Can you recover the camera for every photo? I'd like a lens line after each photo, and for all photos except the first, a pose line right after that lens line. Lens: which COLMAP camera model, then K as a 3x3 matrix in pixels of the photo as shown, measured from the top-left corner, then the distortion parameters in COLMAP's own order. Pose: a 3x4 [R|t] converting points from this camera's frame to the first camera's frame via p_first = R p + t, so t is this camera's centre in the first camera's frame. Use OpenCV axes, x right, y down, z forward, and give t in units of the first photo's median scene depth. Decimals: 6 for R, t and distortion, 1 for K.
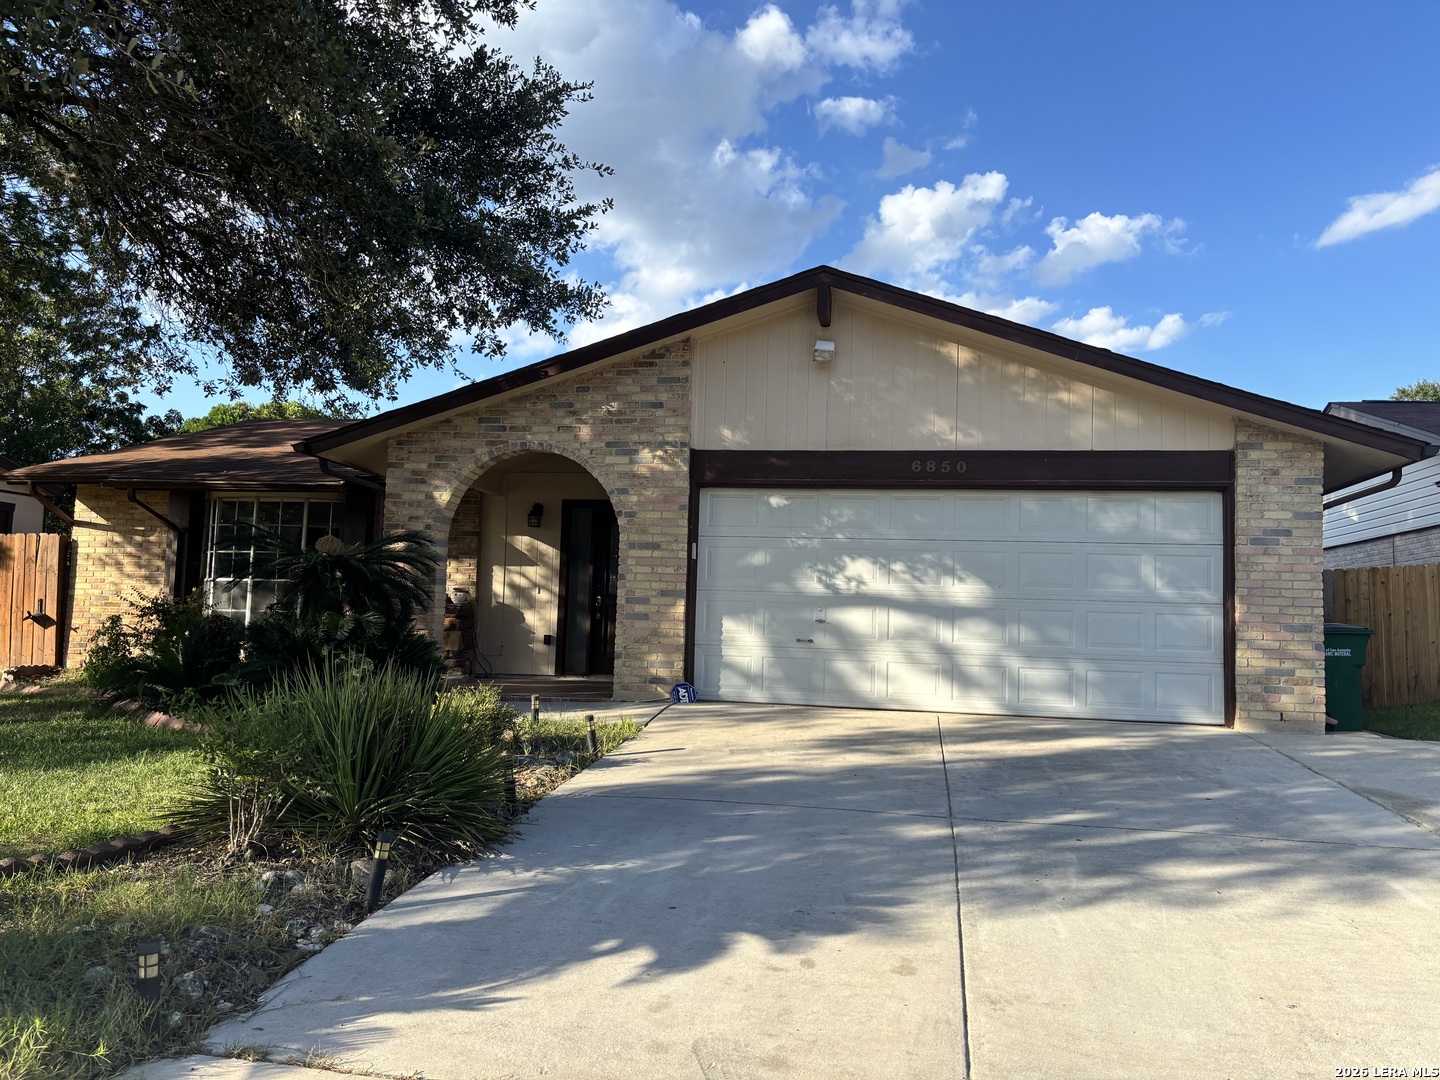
lens RADIAL K [[1085.7, 0, 720.0], [0, 1085.7, 540.0], [0, 0, 1]] dist [0.053235, -0.078209]
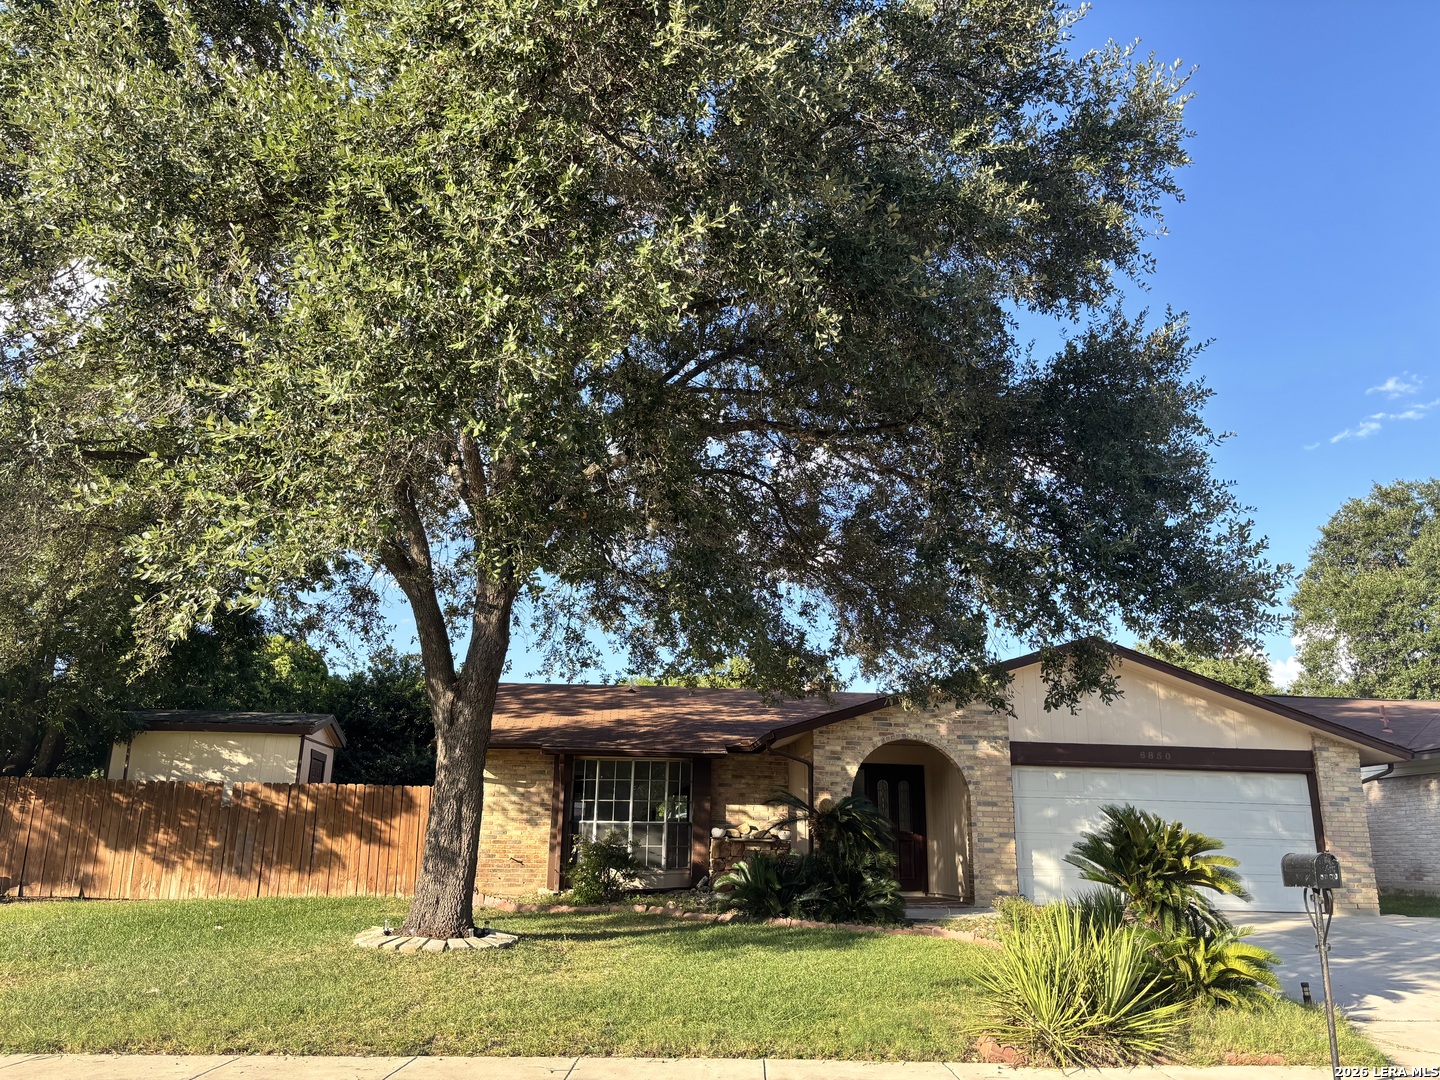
lens RADIAL K [[1085.7, 0, 720.0], [0, 1085.7, 540.0], [0, 0, 1]] dist [0.053235, -0.078209]
pose [[0.968898, 0.057940, 0.240582, -0.842854], [-0.010202, 0.980730, -0.195103, -0.056734], [-0.247250, 0.186581, 0.950818, -0.476734]]
